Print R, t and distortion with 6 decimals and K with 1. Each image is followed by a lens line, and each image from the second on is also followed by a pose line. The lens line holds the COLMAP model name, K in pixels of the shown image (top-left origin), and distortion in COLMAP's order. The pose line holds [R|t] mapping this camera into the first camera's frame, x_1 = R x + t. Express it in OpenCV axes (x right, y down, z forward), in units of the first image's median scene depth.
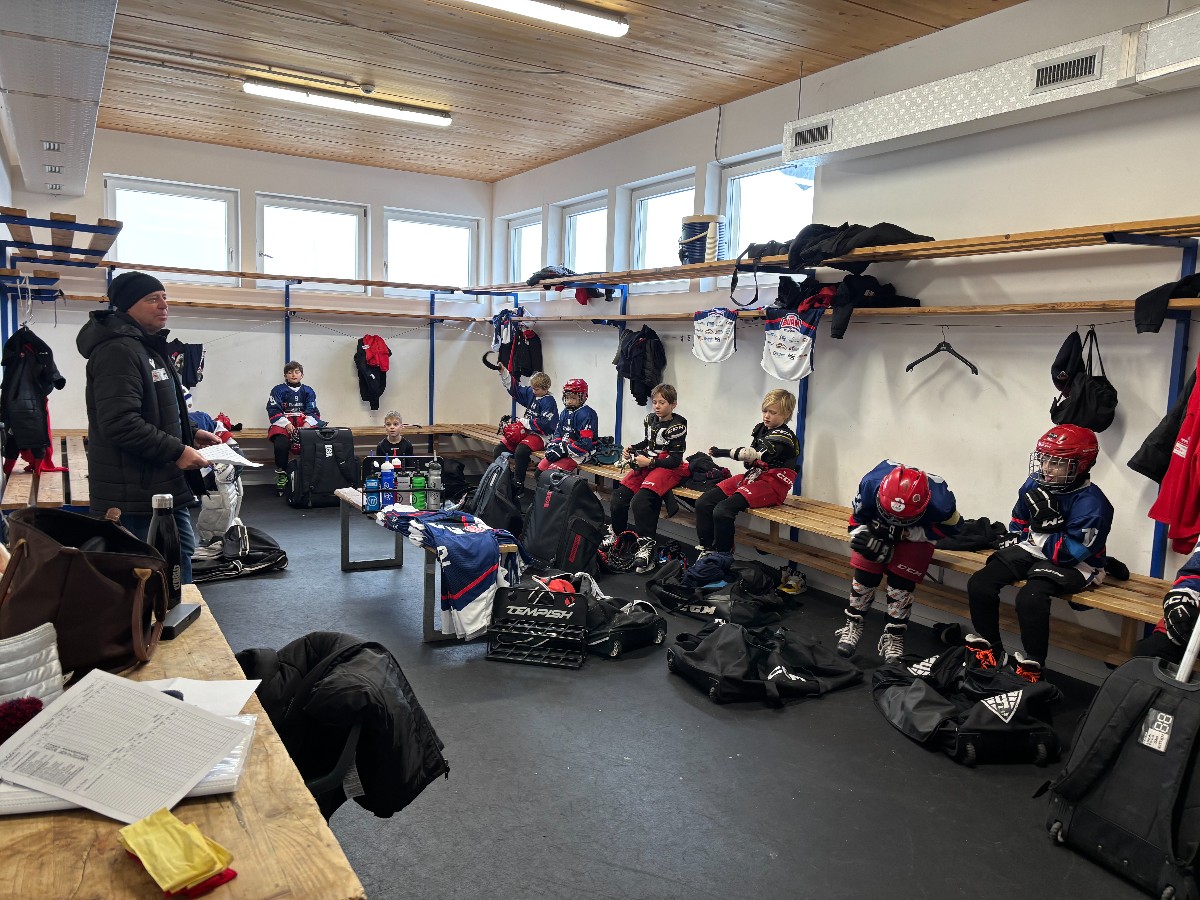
lens RADIAL K [[879.2, 0, 595.8], [0, 879.2, 447.4], [0, 0, 1]] dist [0.080654, -0.098236]
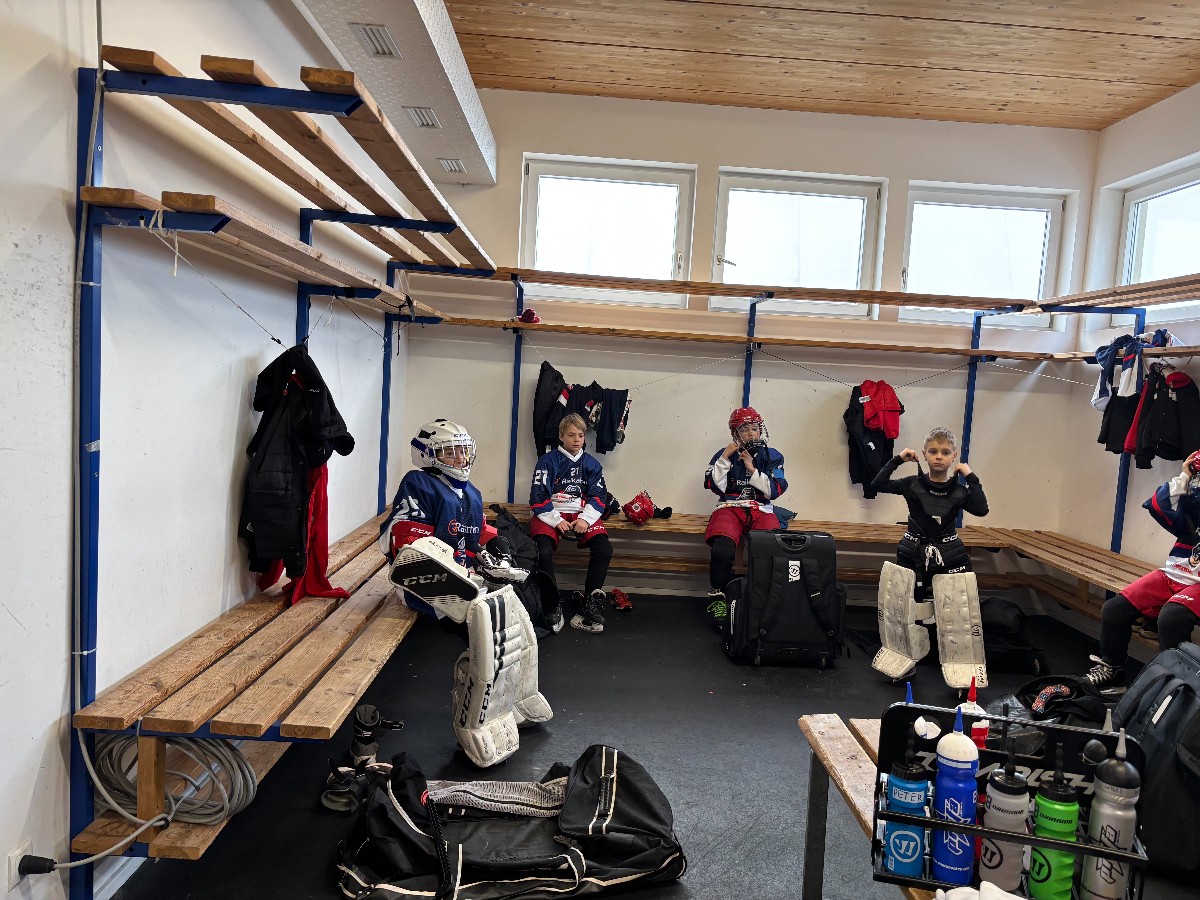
lens RADIAL K [[915.5, 0, 606.7], [0, 915.5, 452.5], [0, 0, 1]] dist [0.059102, -0.079382]
pose [[0.874959, 0.050209, -0.481587, -0.164797], [-0.080145, 0.995907, -0.041778, -0.053706], [0.477518, 0.075151, 0.875402, 0.546438]]
